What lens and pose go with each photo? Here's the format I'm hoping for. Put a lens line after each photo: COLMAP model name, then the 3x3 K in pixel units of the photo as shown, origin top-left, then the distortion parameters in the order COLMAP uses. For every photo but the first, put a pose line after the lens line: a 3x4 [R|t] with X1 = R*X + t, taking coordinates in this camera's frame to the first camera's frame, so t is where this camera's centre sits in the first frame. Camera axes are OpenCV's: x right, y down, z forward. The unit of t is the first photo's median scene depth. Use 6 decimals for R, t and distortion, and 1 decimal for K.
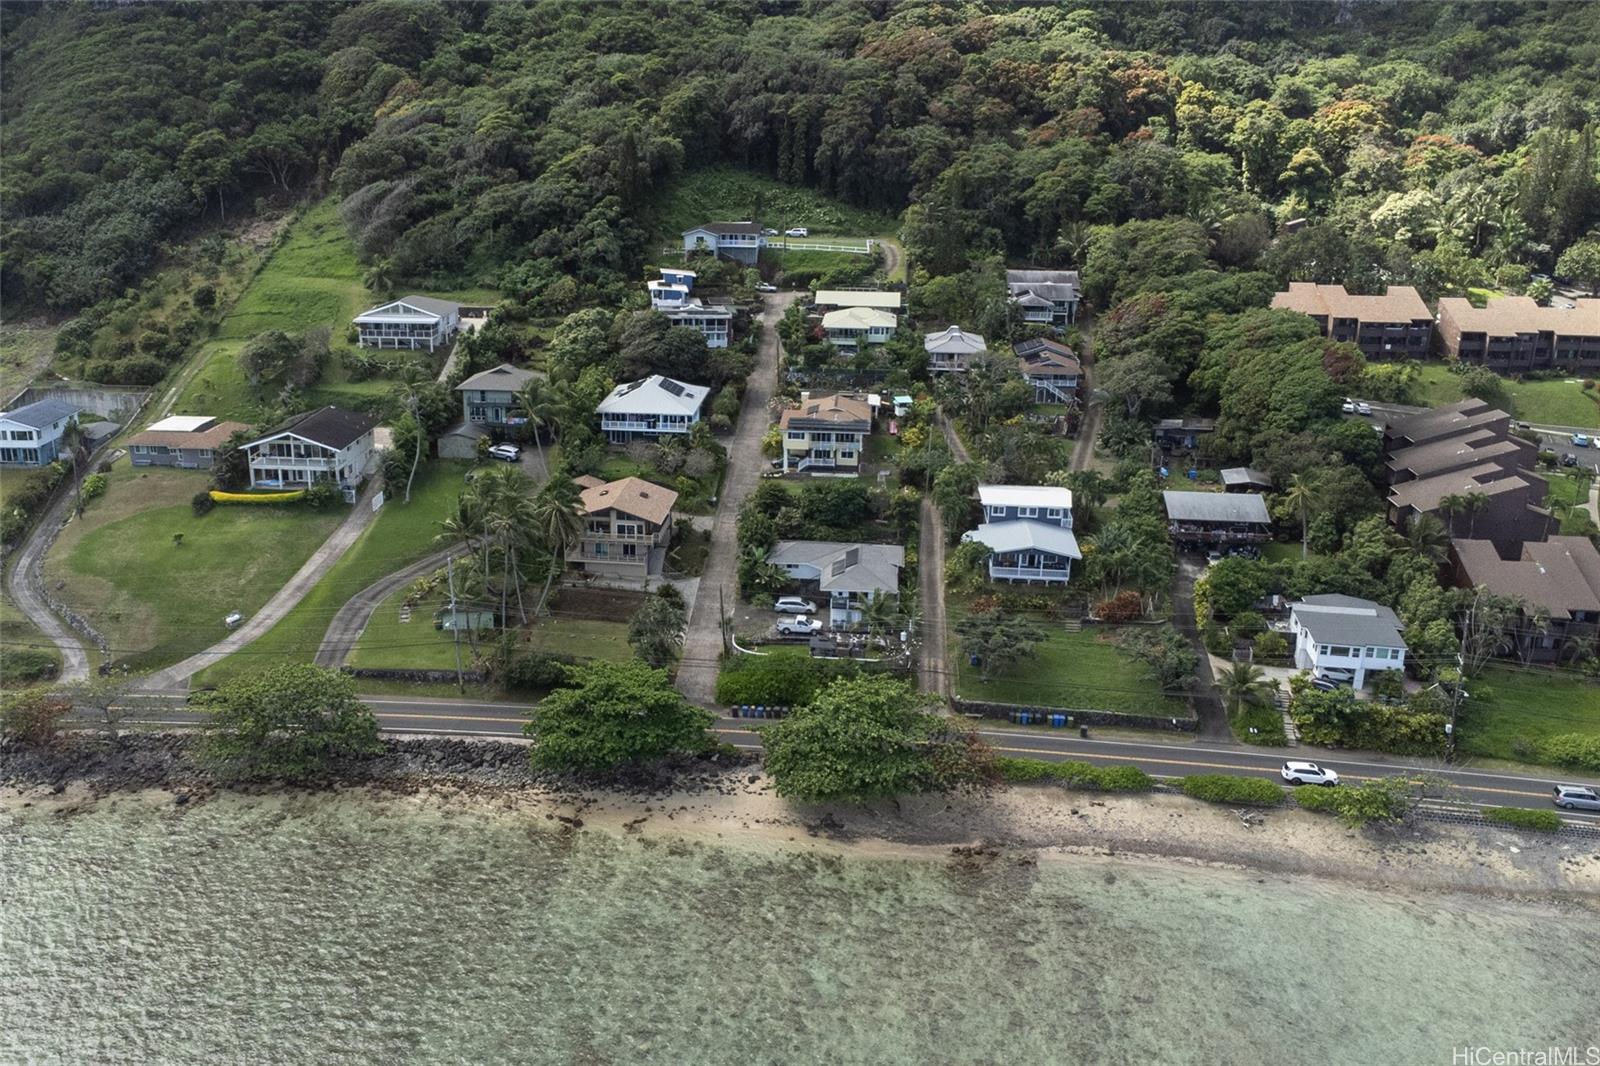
lens RADIAL K [[1252.7, 0, 800.4], [0, 1252.7, 536.6], [0, 0, 1]] dist [0.017961, 0.000831]
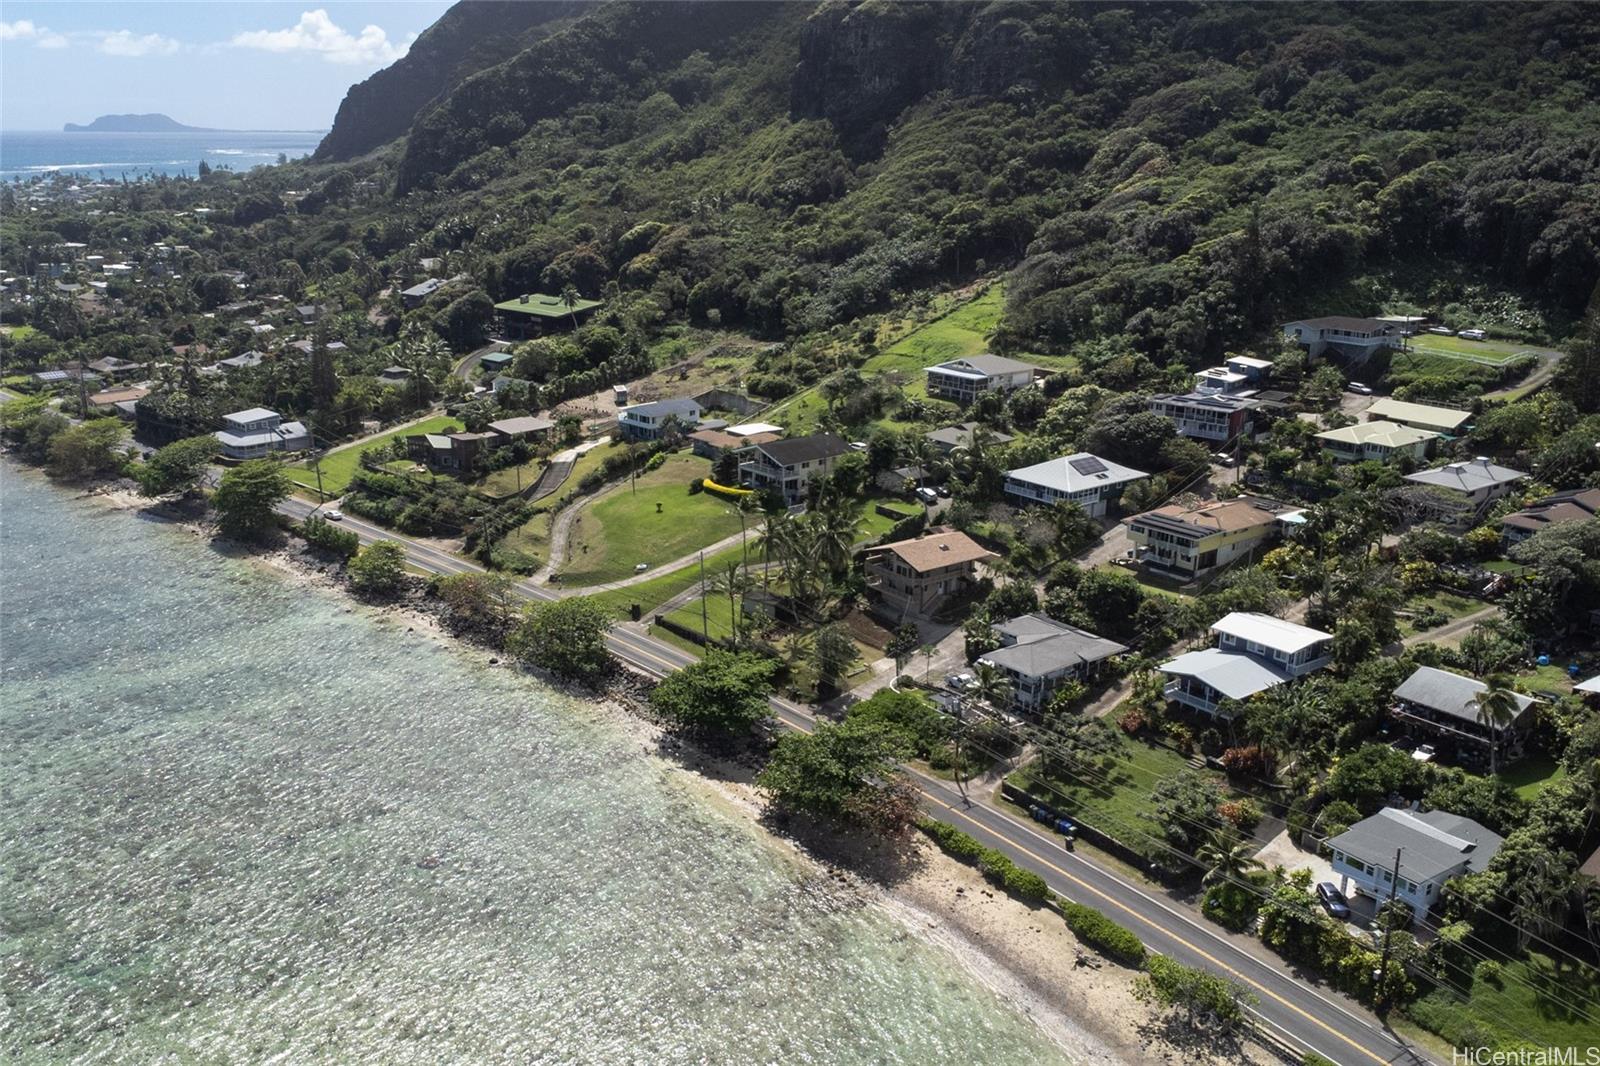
lens RADIAL K [[1252.7, 0, 801.2], [0, 1252.7, 530.3], [0, 0, 1]] dist [0.017961, 0.000831]
pose [[0.750867, 0.204932, -0.627855, 0.433478], [-0.231582, 0.971980, 0.040299, -0.056325], [0.618522, 0.115141, 0.777286, 0.021524]]
